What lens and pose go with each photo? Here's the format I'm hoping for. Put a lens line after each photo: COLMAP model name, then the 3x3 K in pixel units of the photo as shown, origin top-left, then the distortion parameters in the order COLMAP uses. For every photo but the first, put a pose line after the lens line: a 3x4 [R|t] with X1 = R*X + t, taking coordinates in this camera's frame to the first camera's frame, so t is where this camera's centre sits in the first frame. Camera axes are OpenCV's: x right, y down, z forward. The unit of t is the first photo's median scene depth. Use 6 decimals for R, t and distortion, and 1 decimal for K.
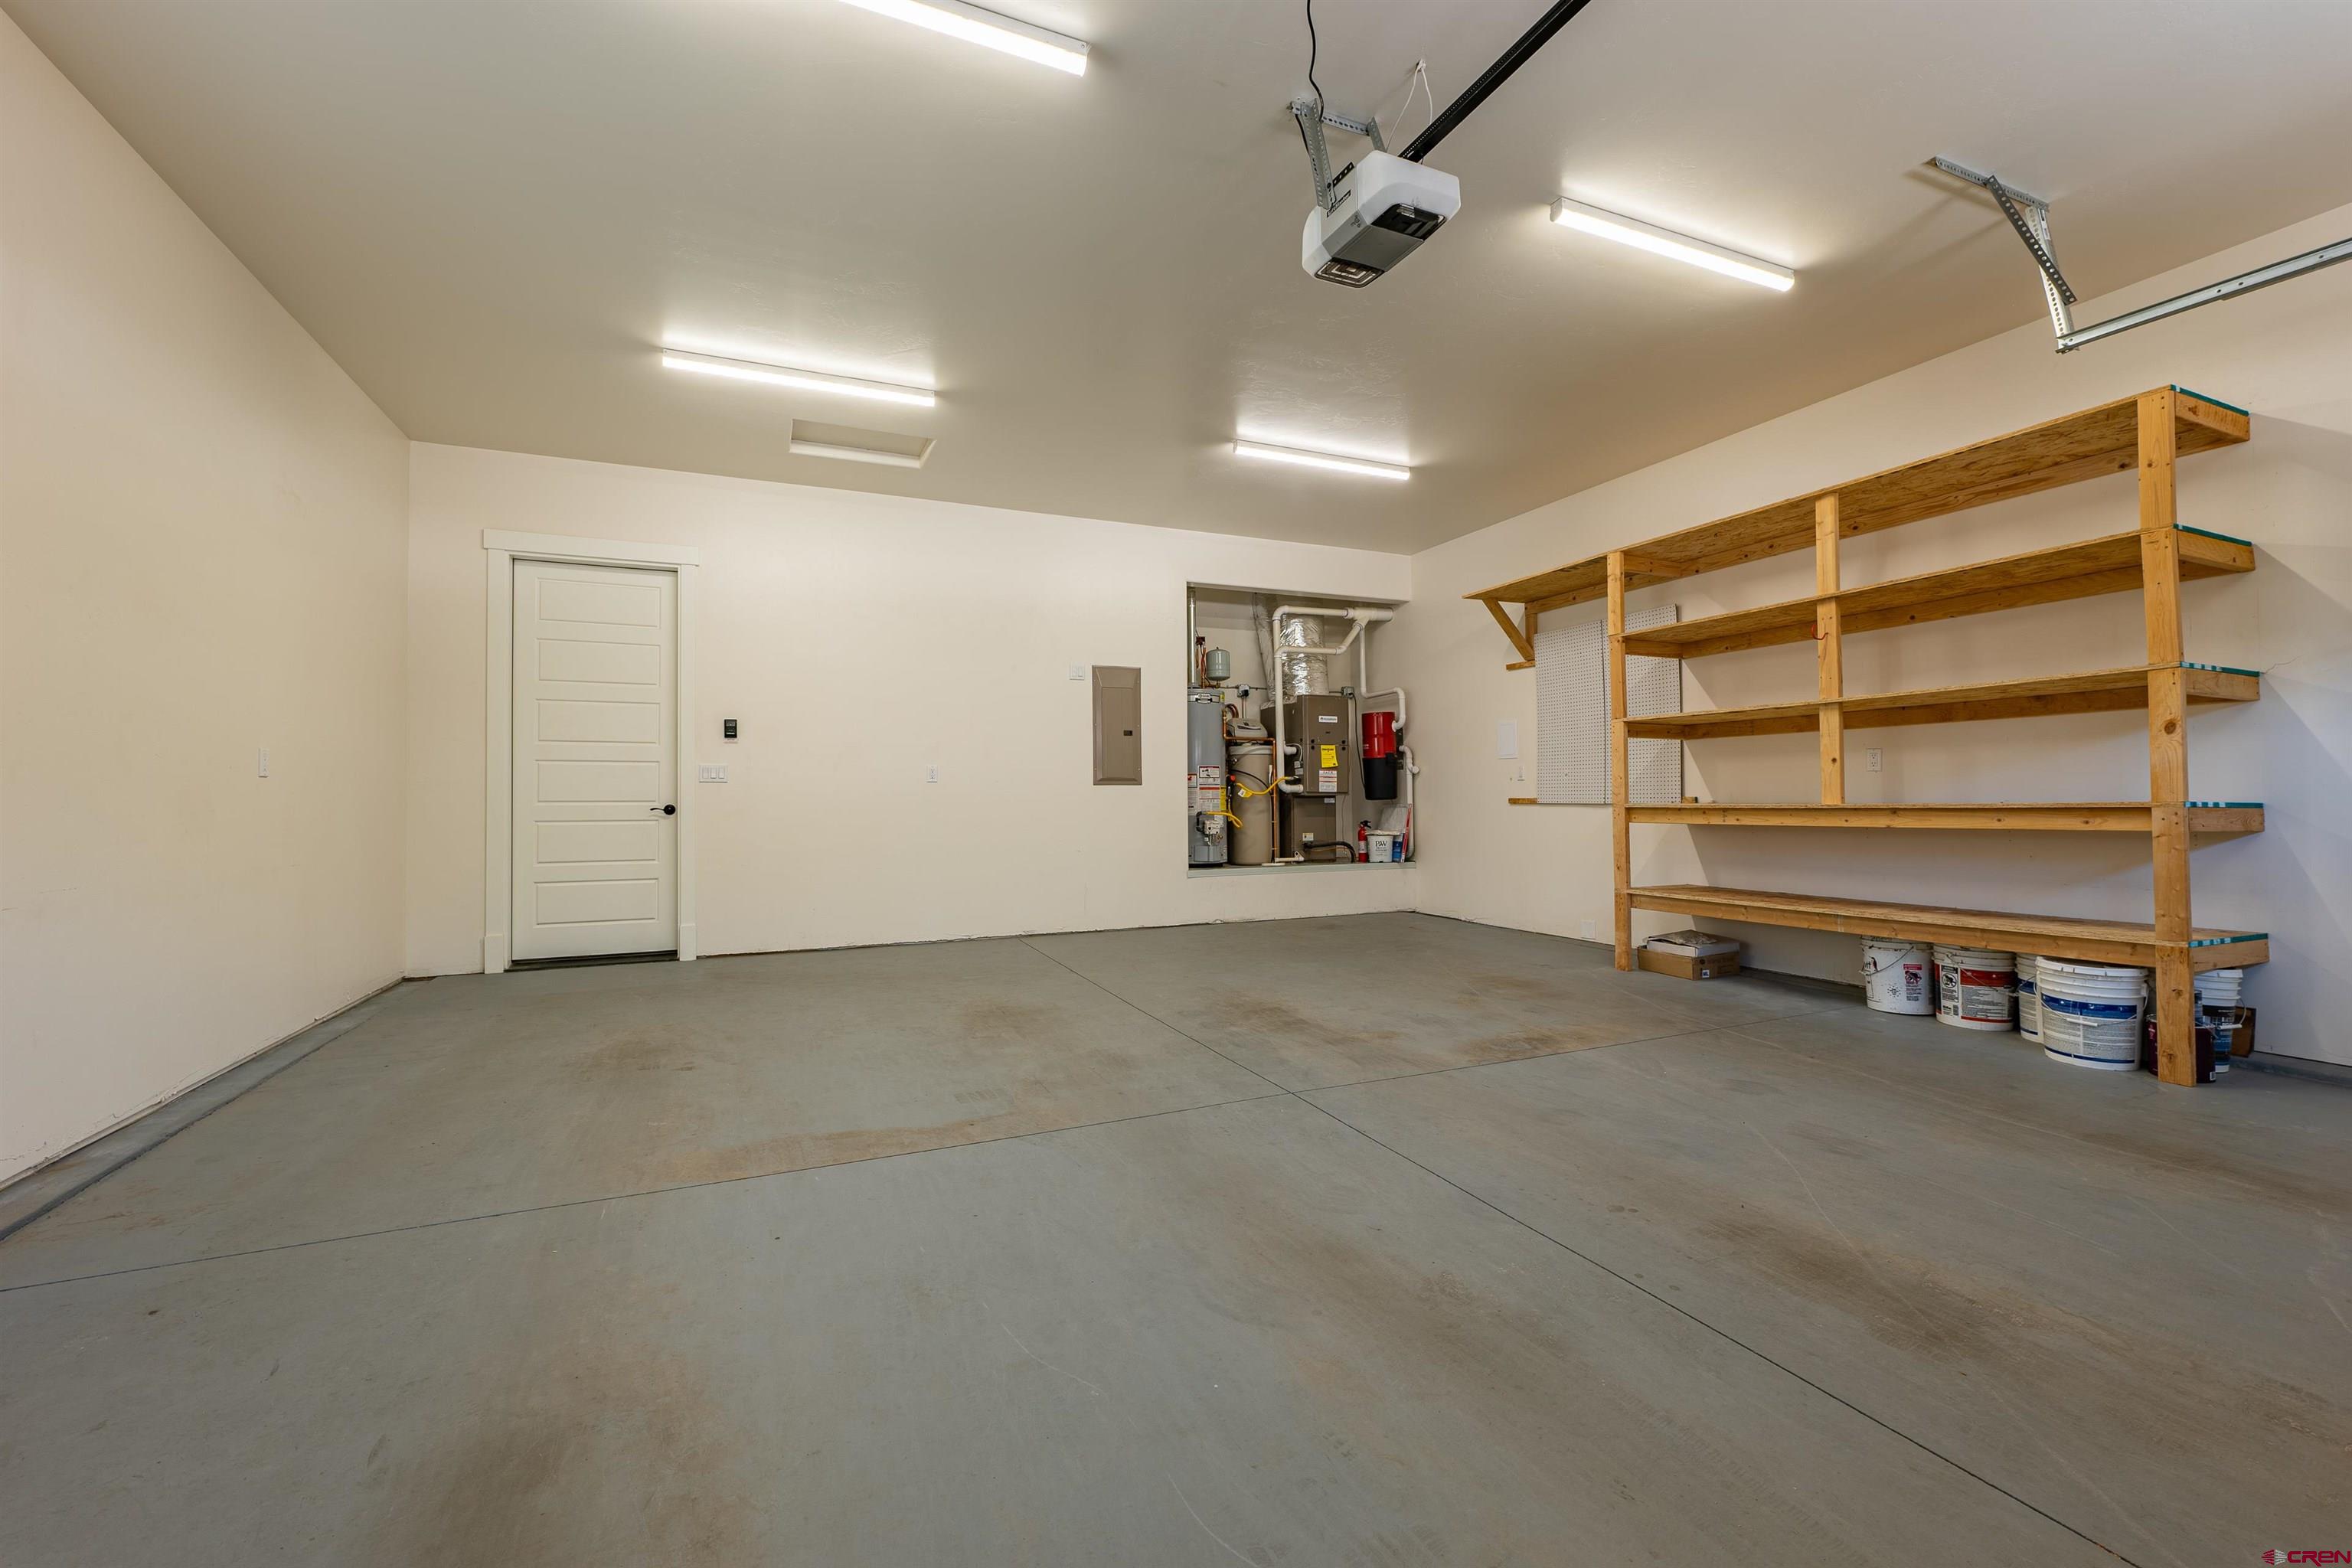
lens RADIAL K [[962.4, 0, 1171.2], [0, 962.4, 785.4], [0, 0, 1]] dist [0.014206, 0.000071]
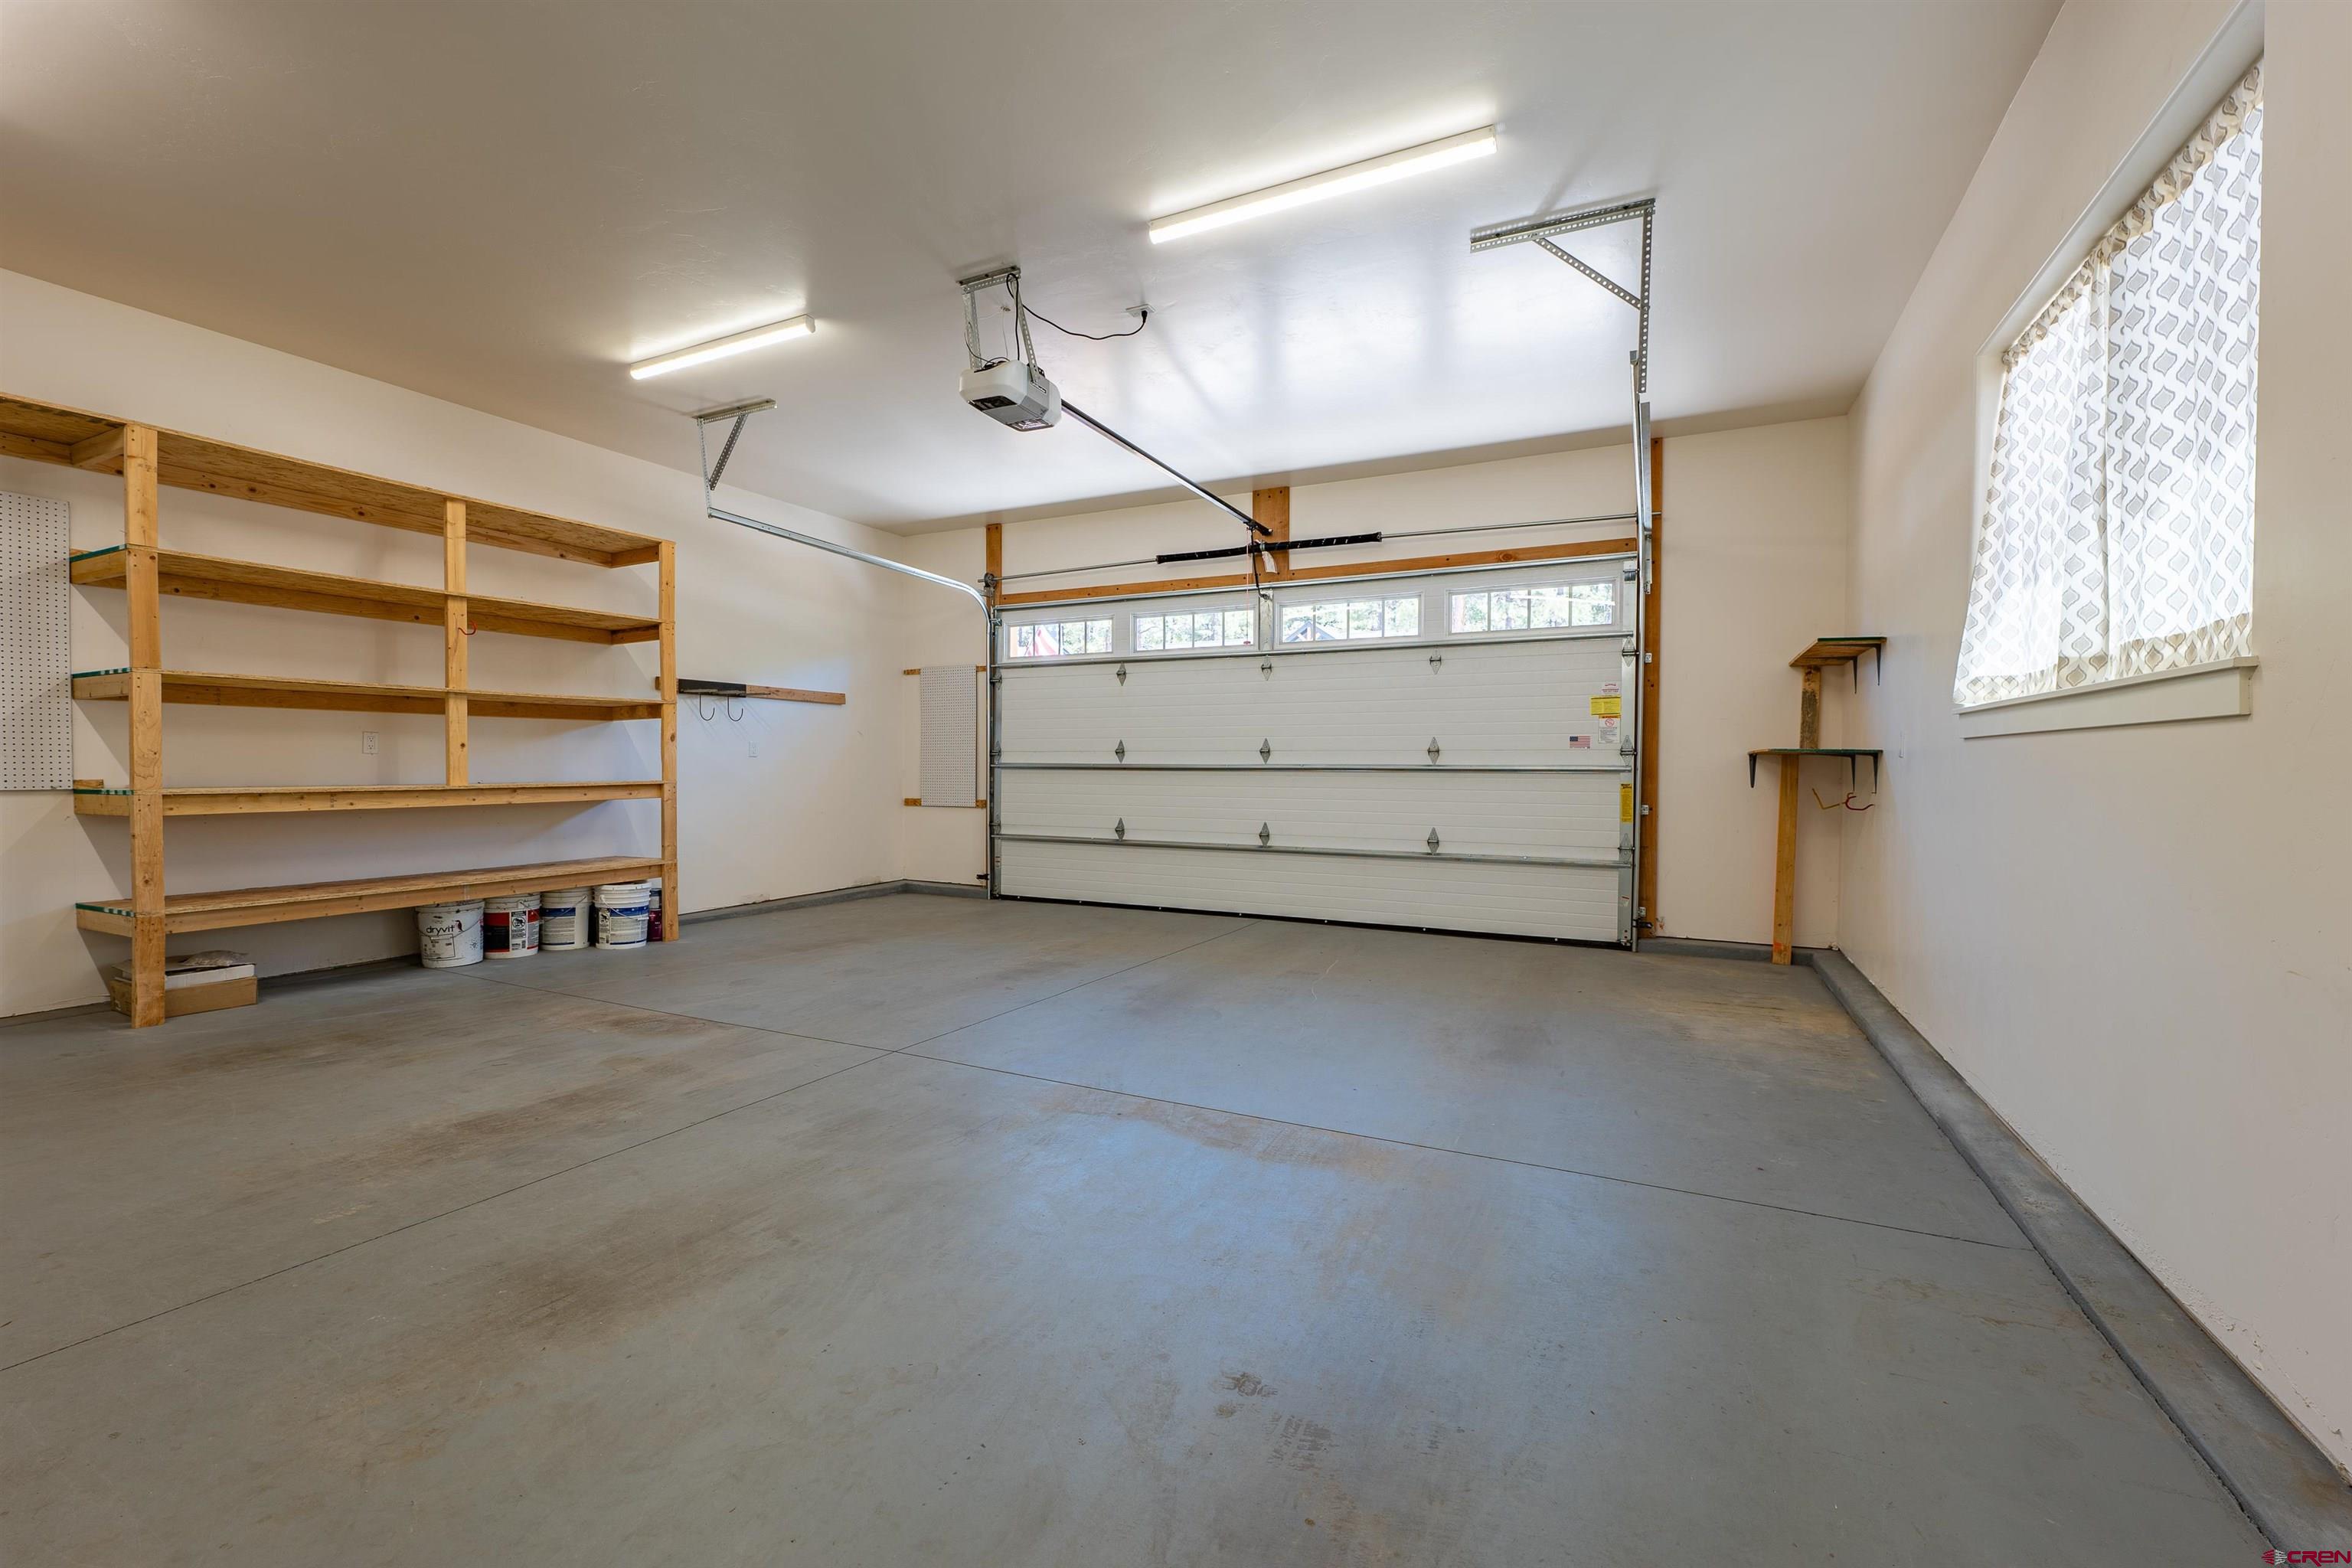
lens RADIAL K [[962.4, 0, 1177.5], [0, 962.4, 787.2], [0, 0, 1]] dist [0.014206, 0.000071]
pose [[-0.638224, -0.009085, 0.769797, -0.703251], [-0.008569, 0.999952, 0.004697, 0.010436], [-0.769803, -0.003599, -0.638271, 1.117145]]
